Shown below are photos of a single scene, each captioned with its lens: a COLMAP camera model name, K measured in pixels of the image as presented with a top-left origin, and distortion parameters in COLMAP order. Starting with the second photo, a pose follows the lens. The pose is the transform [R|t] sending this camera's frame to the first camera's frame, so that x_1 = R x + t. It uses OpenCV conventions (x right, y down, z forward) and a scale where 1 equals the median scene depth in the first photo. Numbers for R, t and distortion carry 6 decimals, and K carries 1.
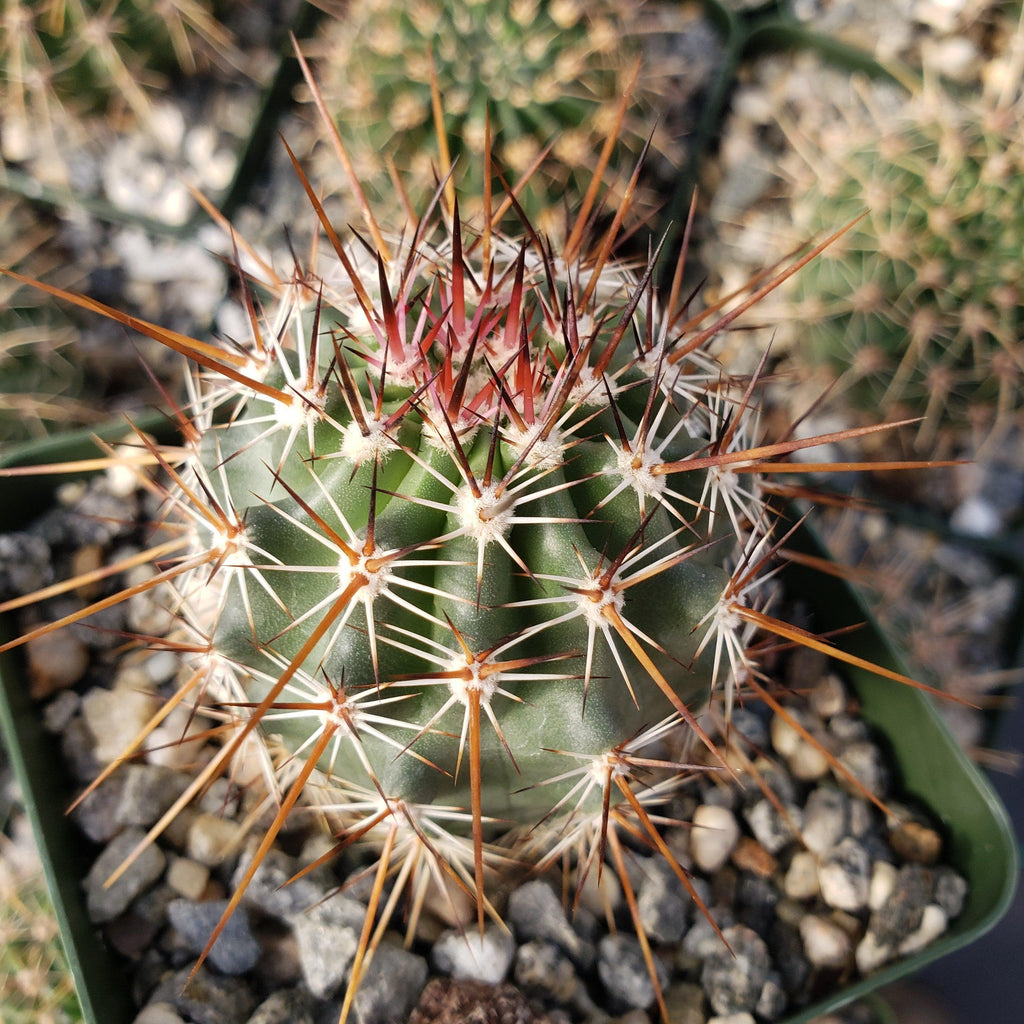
lens RADIAL K [[1179.9, 0, 515.2], [0, 1179.9, 433.3], [0, 0, 1]] dist [0.084281, -0.449164]
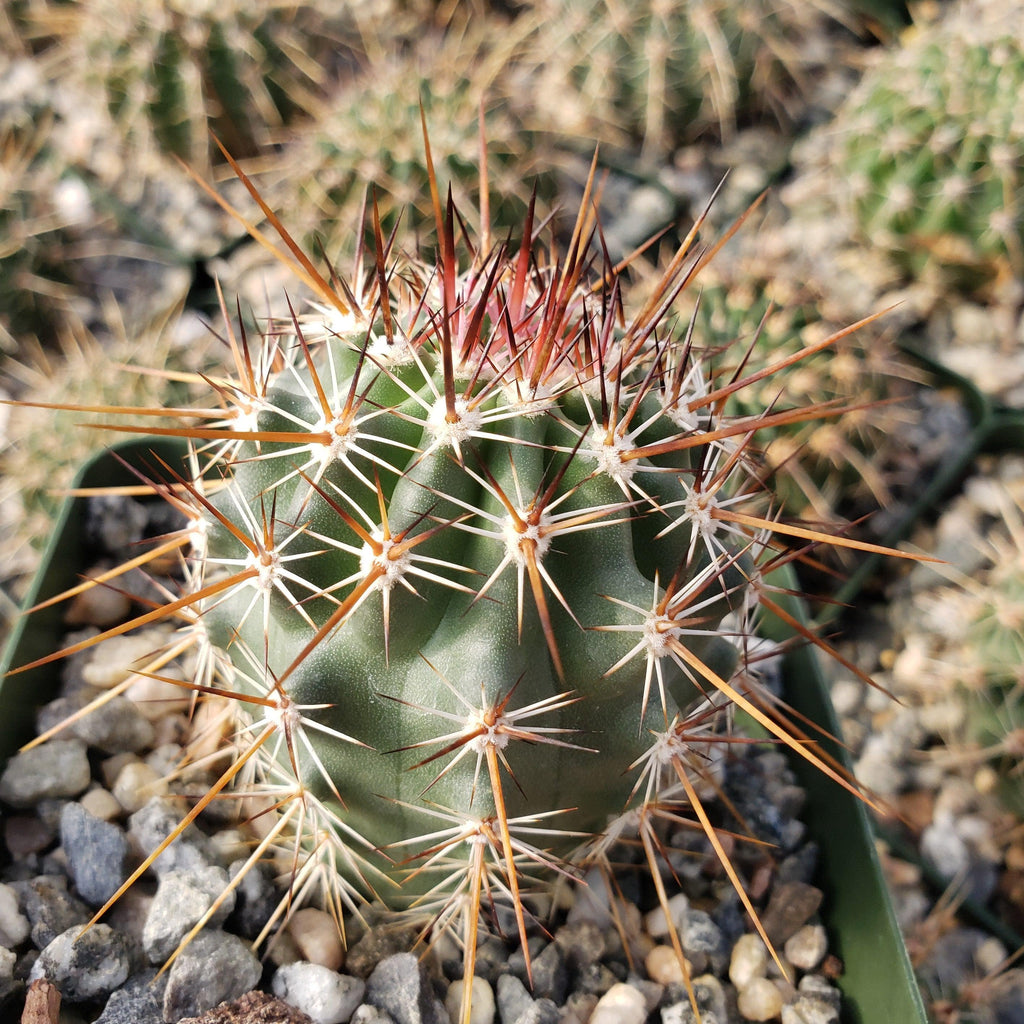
lens RADIAL K [[1216.2, 0, 492.7], [0, 1216.2, 439.3], [0, 0, 1]] dist [-0.059685, -0.007886]
pose [[0.910373, 0.292045, -0.293140, 0.228179], [-0.375541, 0.880610, -0.288954, 0.263574], [0.173755, 0.373142, 0.911359, 0.007967]]
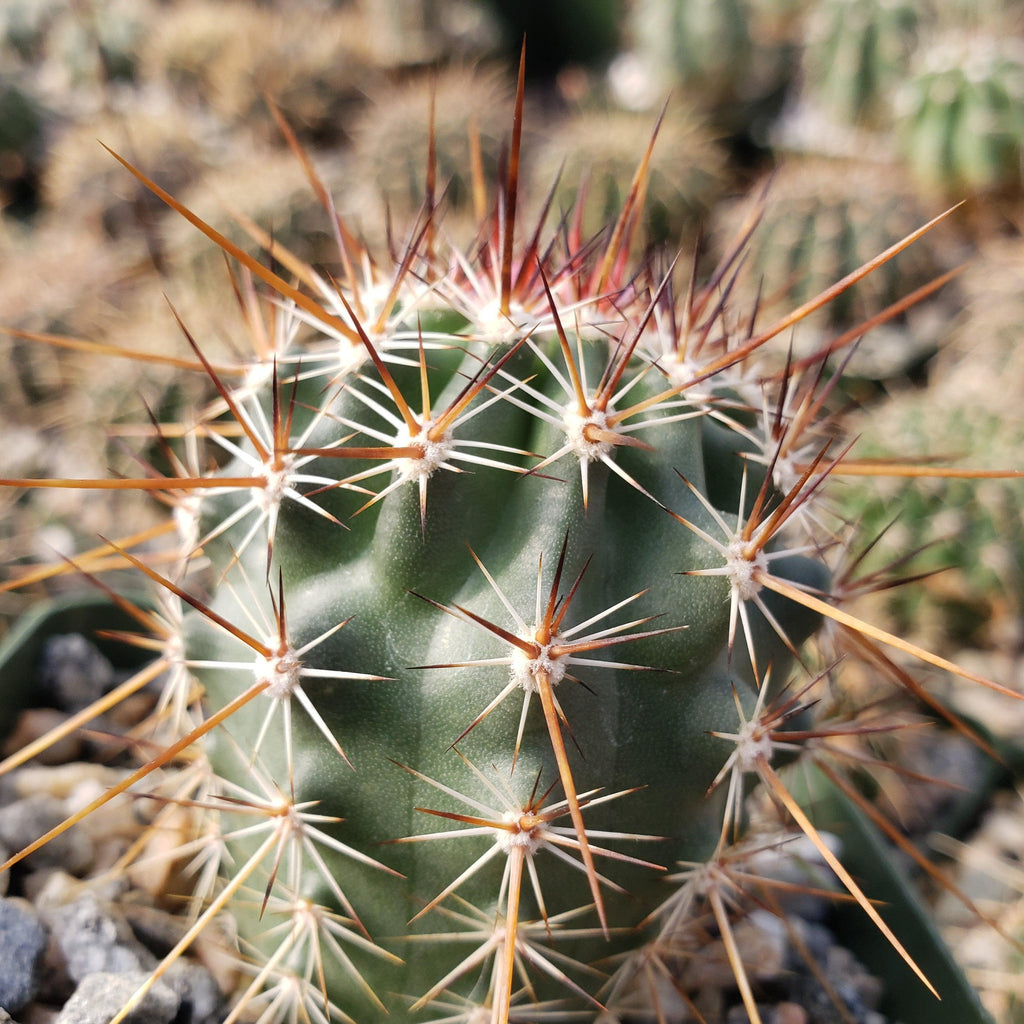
lens RADIAL K [[1200.2, 0, 525.1], [0, 1200.2, 542.0], [0, 0, 1]] dist [-0.072007, -0.021390]
pose [[0.919536, 0.214319, -0.329426, 0.233786], [-0.377189, 0.716683, -0.586596, 0.512425], [0.110375, 0.663652, 0.739854, 0.280399]]
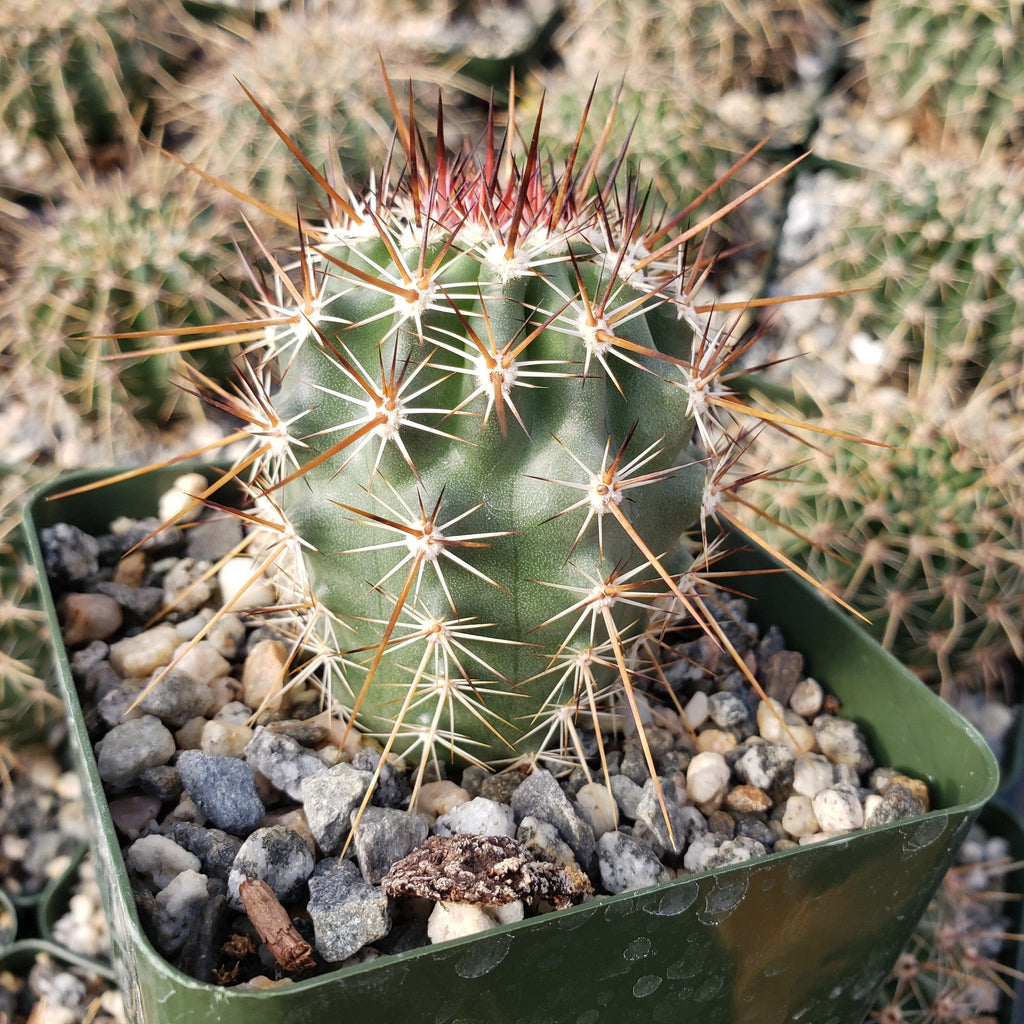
lens RADIAL K [[1179.9, 0, 515.2], [0, 1179.9, 433.3], [0, 0, 1]] dist [0.084281, -0.449164]
pose [[0.999573, 0.026358, 0.012578, -0.020855], [-0.017143, 0.878213, -0.477962, 0.593519], [-0.023644, 0.477543, 0.878290, -0.046572]]
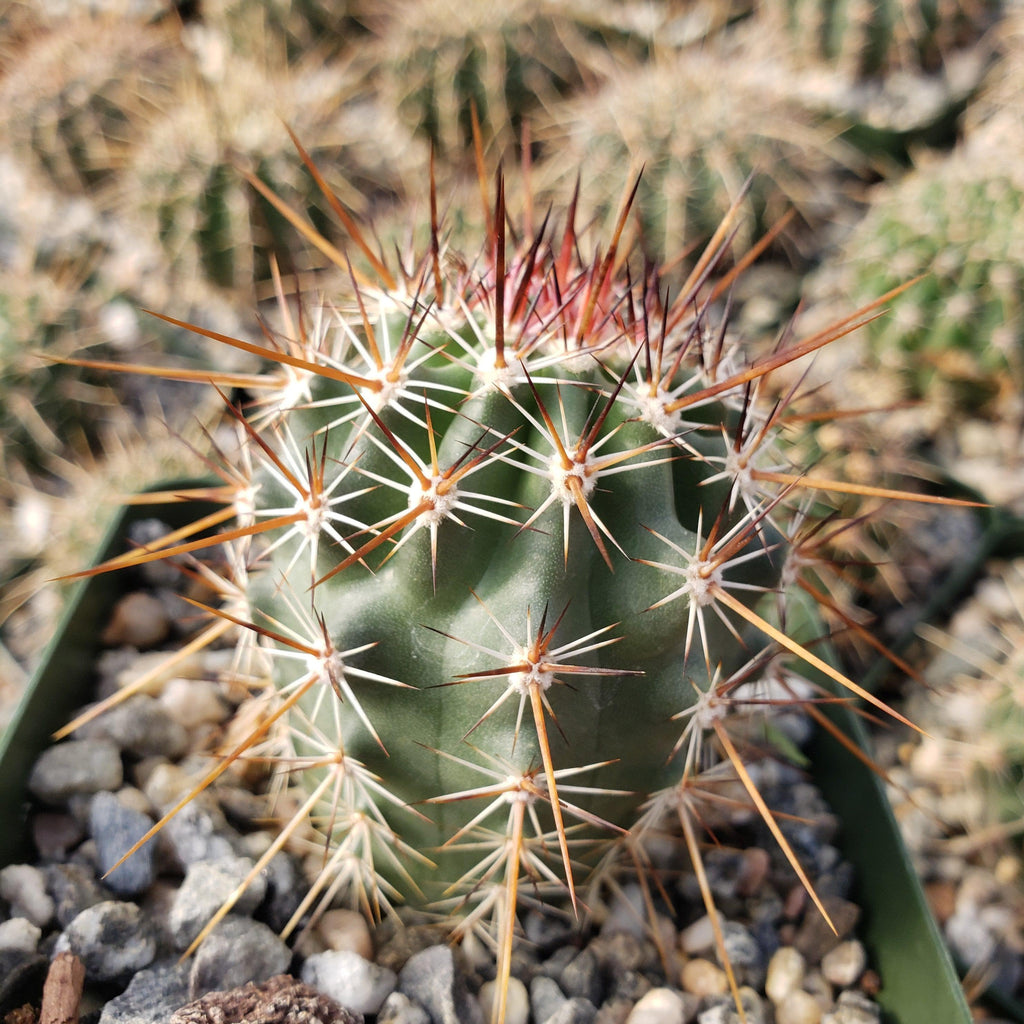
lens RADIAL K [[1168.2, 0, 514.0], [0, 1168.2, 487.3], [0, 0, 1]] dist [-0.053857, -0.021181]
pose [[0.907955, 0.269783, -0.320679, 0.248761], [-0.385874, 0.836692, -0.388649, 0.395104], [0.163459, 0.476617, 0.863781, 0.079044]]
